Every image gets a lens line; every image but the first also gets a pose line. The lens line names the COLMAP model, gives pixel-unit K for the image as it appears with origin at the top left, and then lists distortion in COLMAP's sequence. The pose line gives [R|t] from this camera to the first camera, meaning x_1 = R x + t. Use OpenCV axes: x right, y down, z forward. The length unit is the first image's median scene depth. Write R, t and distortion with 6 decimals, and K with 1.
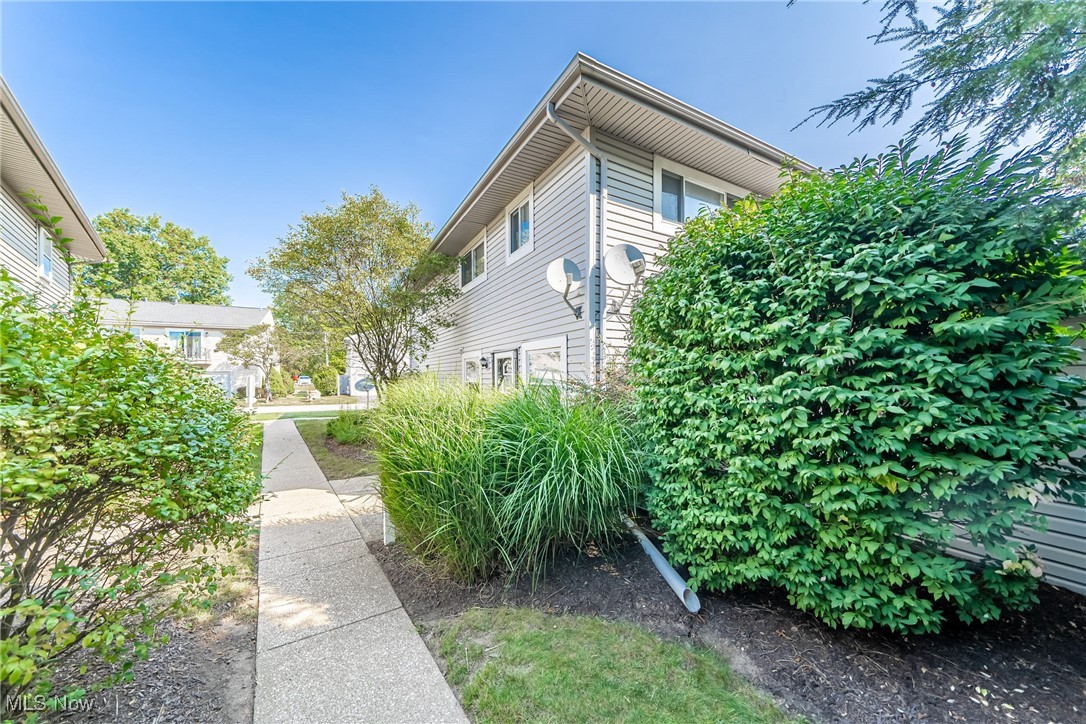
lens RADIAL K [[376.5, 0, 544.1], [0, 376.5, 366.4], [0, 0, 1]] dist [0.016322, 0.000004]
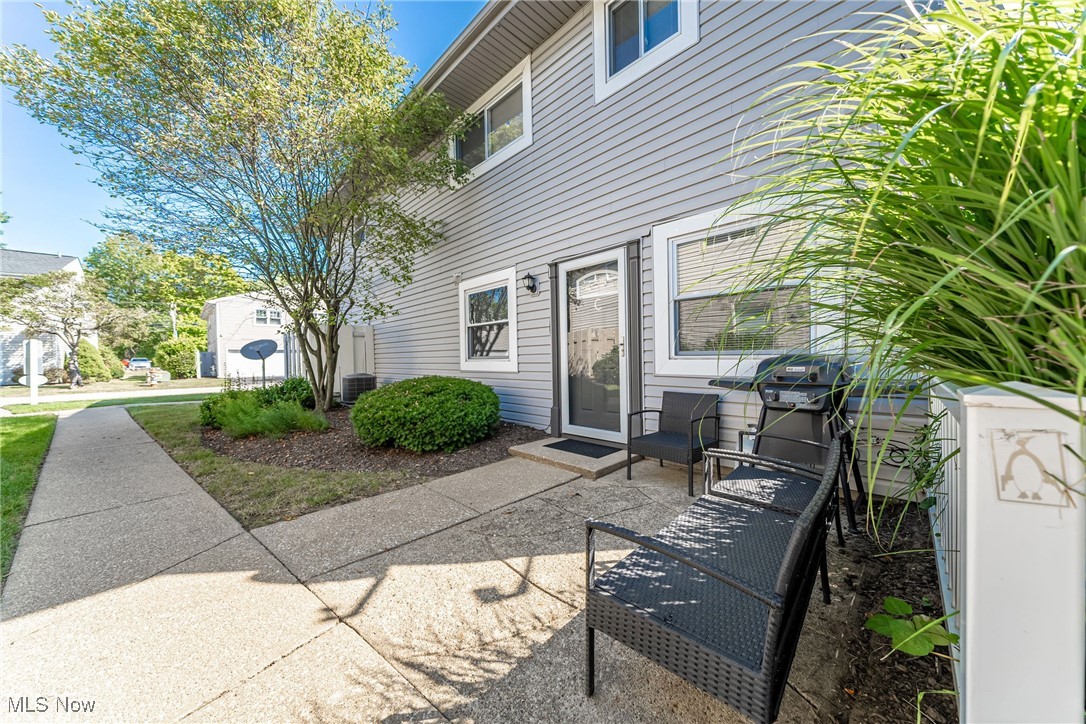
lens RADIAL K [[376.5, 0, 539.5], [0, 376.5, 360.1], [0, 0, 1]] dist [0.016322, 0.000004]
pose [[0.970296, -0.014872, 0.241462, -0.213550], [0.006837, 0.999396, 0.034079, 0.065928], [-0.241822, -0.031416, 0.969812, 0.317611]]
